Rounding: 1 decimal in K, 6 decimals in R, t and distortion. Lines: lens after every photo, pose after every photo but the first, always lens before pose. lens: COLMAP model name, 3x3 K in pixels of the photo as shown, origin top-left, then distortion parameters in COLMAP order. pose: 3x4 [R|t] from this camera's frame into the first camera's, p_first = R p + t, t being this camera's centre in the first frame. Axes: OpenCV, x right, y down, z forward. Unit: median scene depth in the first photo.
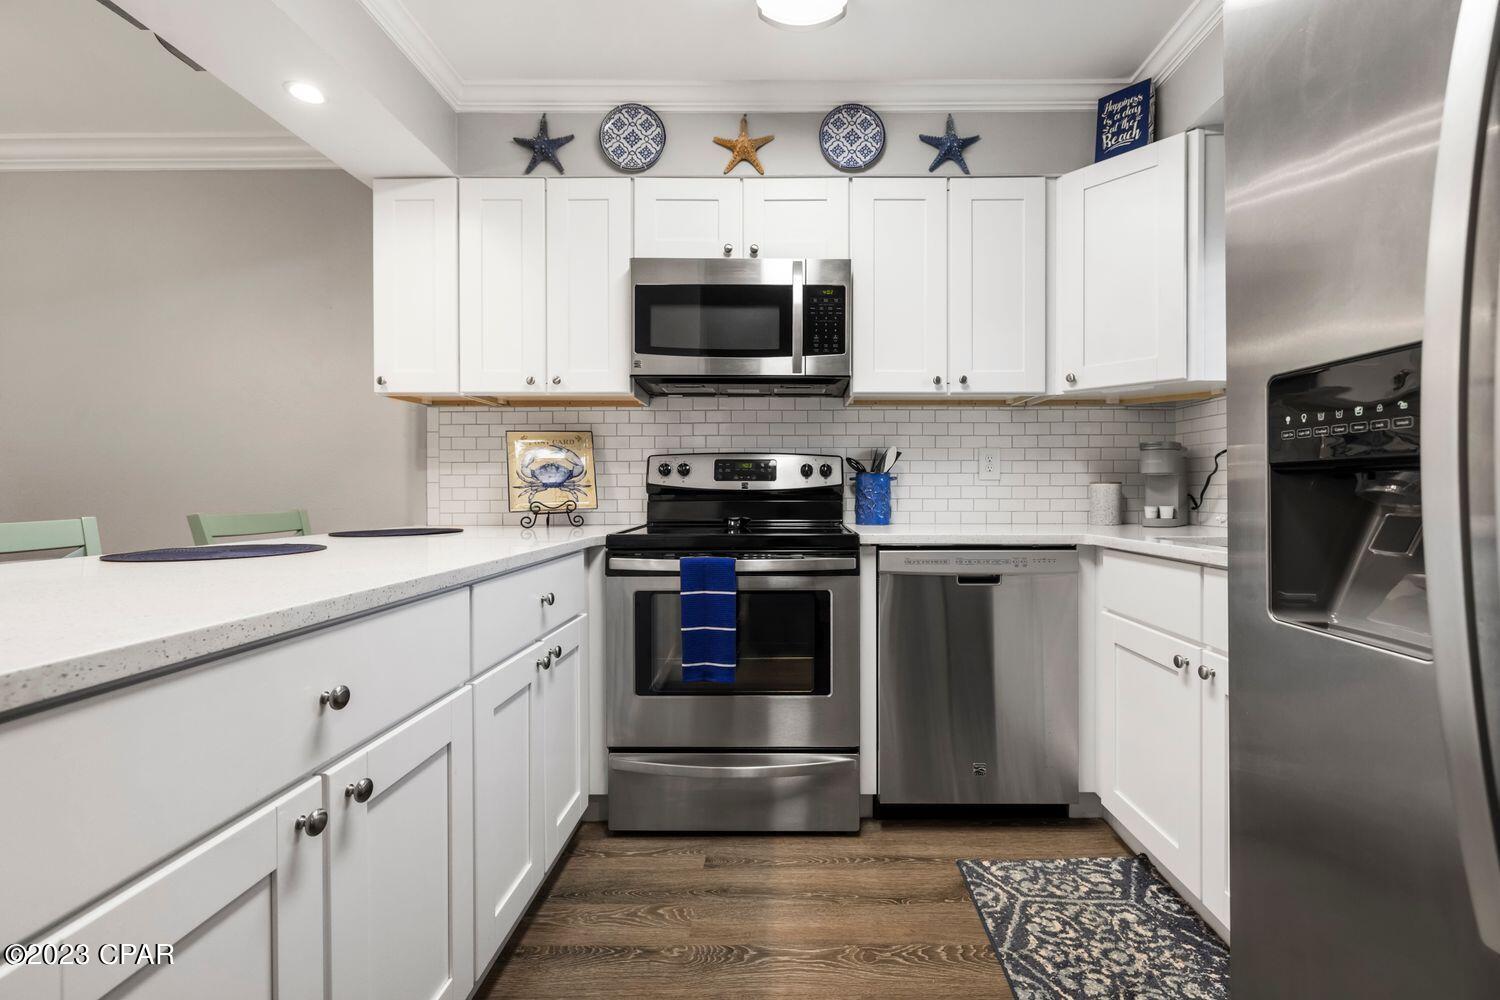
lens RADIAL K [[639.2, 0, 784.9], [0, 639.2, 494.4], [0, 0, 1]] dist [-0.001062, -0.000142]
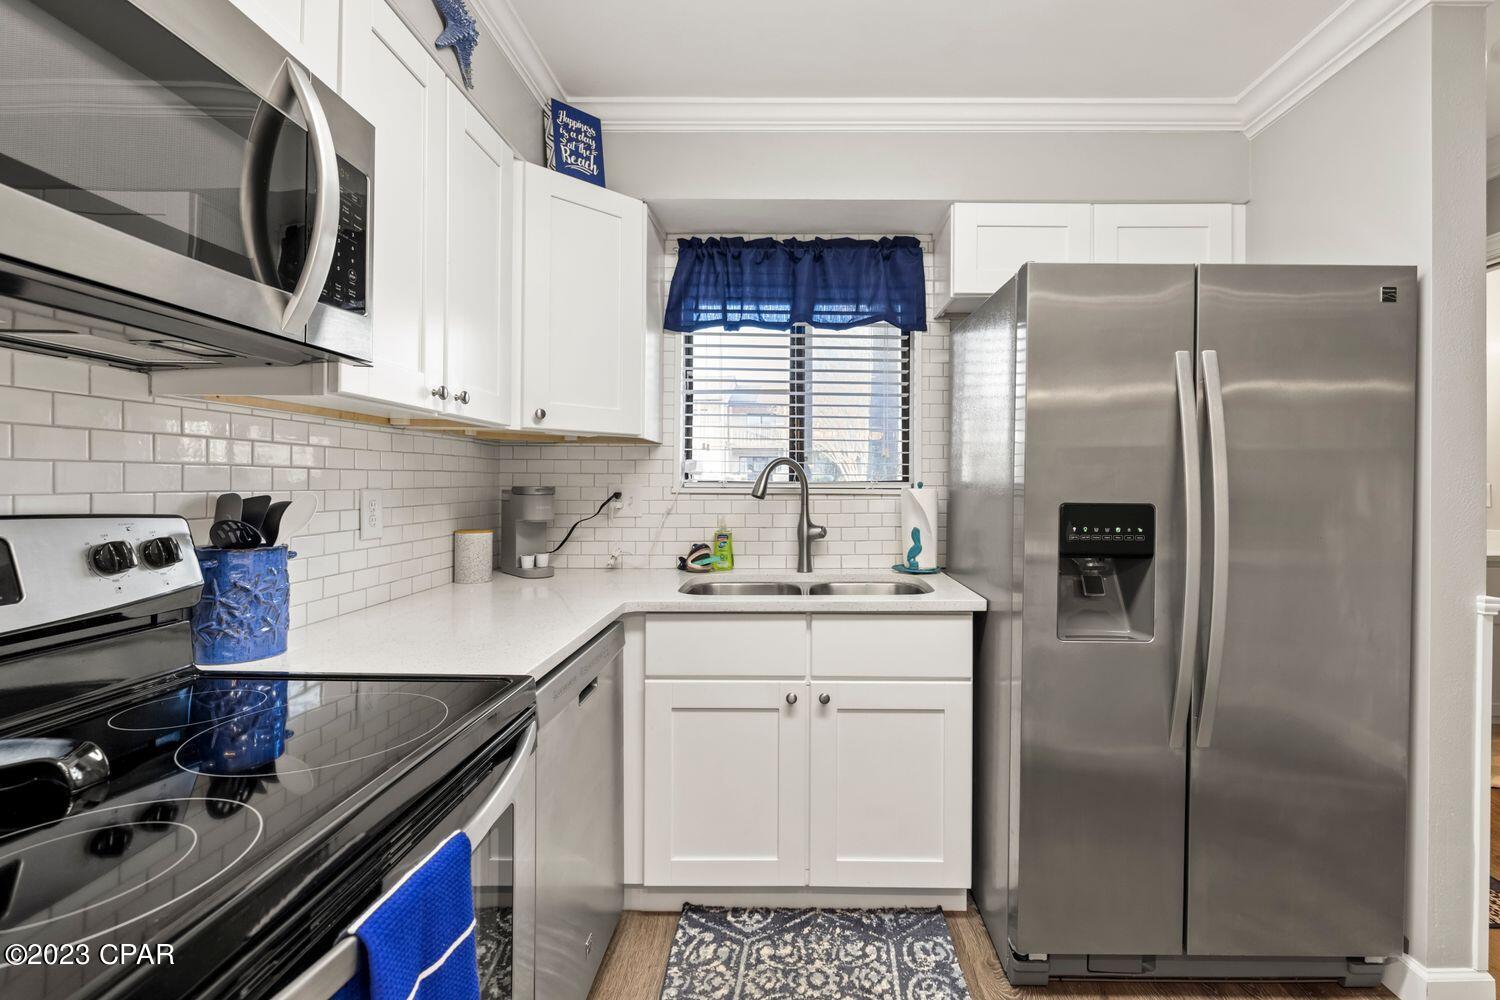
lens RADIAL K [[651.6, 0, 791.5], [0, 651.6, 478.6], [0, 0, 1]] dist [-0.002536, -0.000027]
pose [[-0.006424, 0.005272, 0.999965, -0.568772], [0.000106, 0.999986, -0.005271, -0.133657], [-0.999979, 0.000072, -0.006425, 0.968680]]
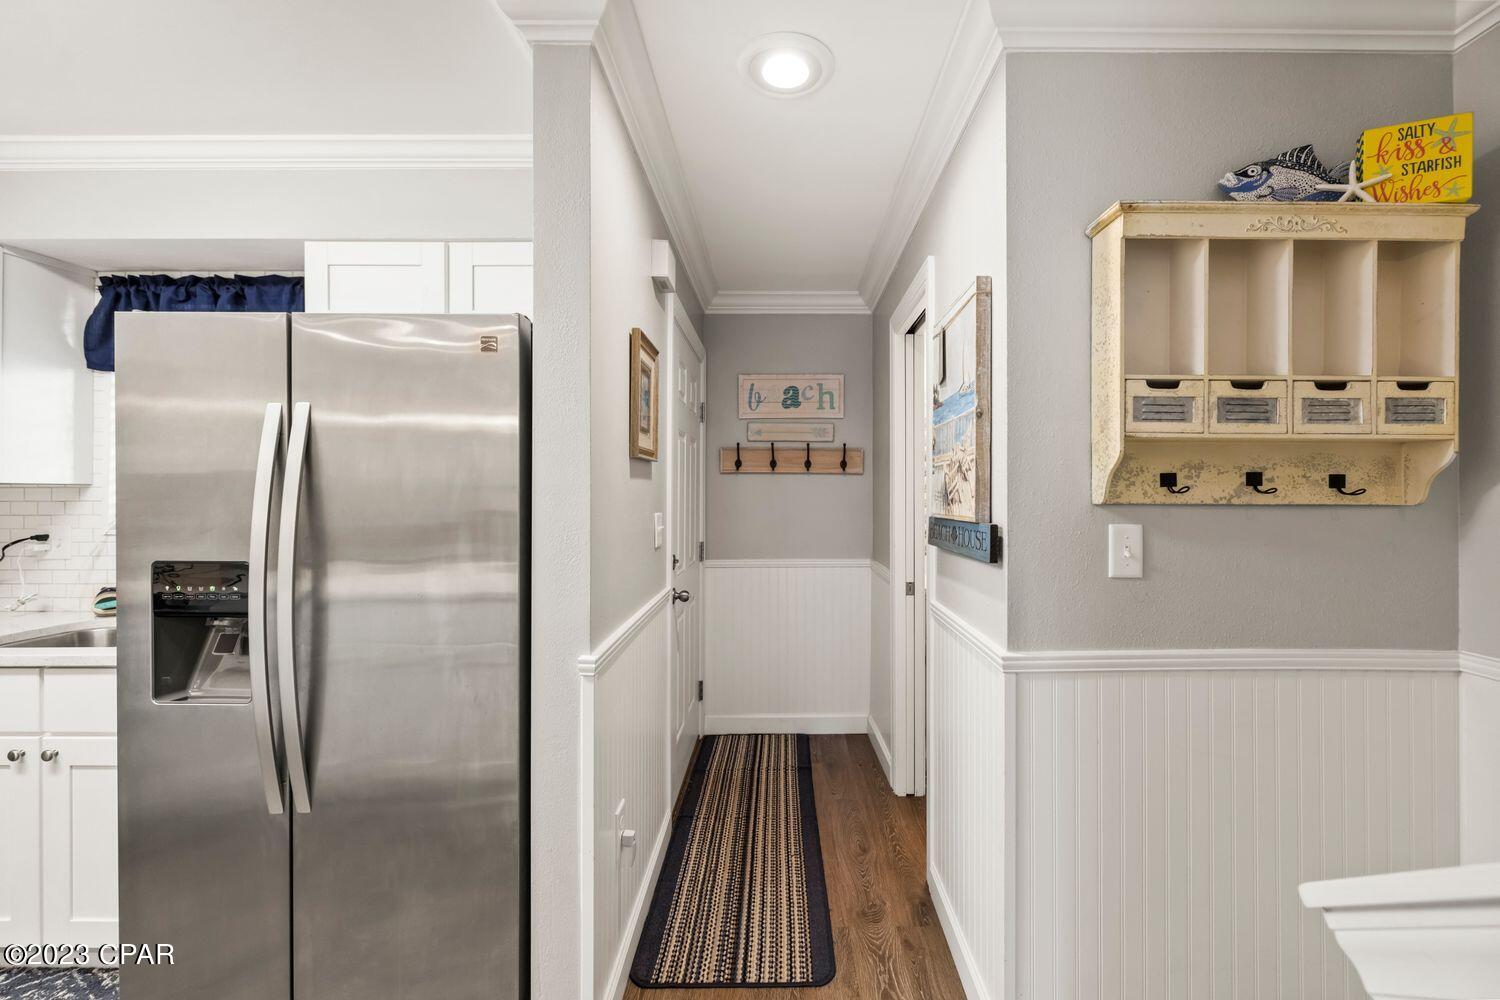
lens RADIAL K [[639.2, 0, 784.9], [0, 639.2, 494.4], [0, 0, 1]] dist [-0.001062, -0.000142]
pose [[-0.011626, 0.000737, 0.999932, -0.529880], [0.003800, 0.999993, -0.000693, -0.196038], [-0.999925, 0.003791, -0.011628, -0.365657]]
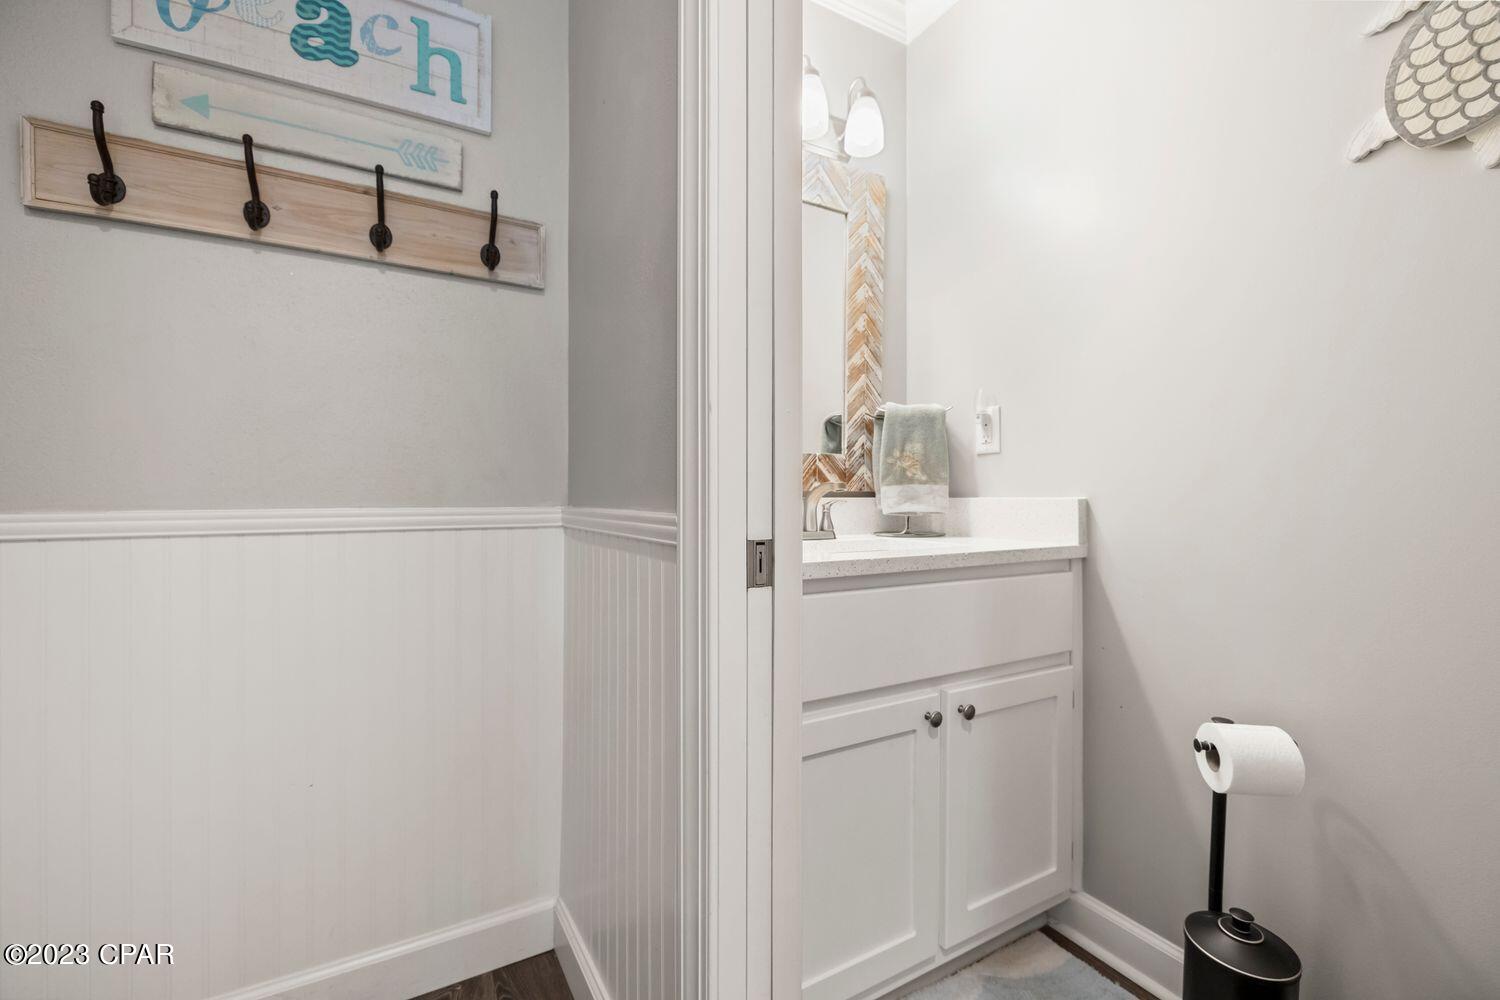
lens RADIAL K [[630.9, 0, 740.7], [0, 630.9, 494.1], [0, 0, 1]] dist [0.000289, -0.000007]
pose [[-0.495894, 0.004710, 0.868370, 0.890927], [0.005013, 0.999984, -0.002561, 0.021878], [-0.868369, 0.003083, -0.495910, -0.475790]]
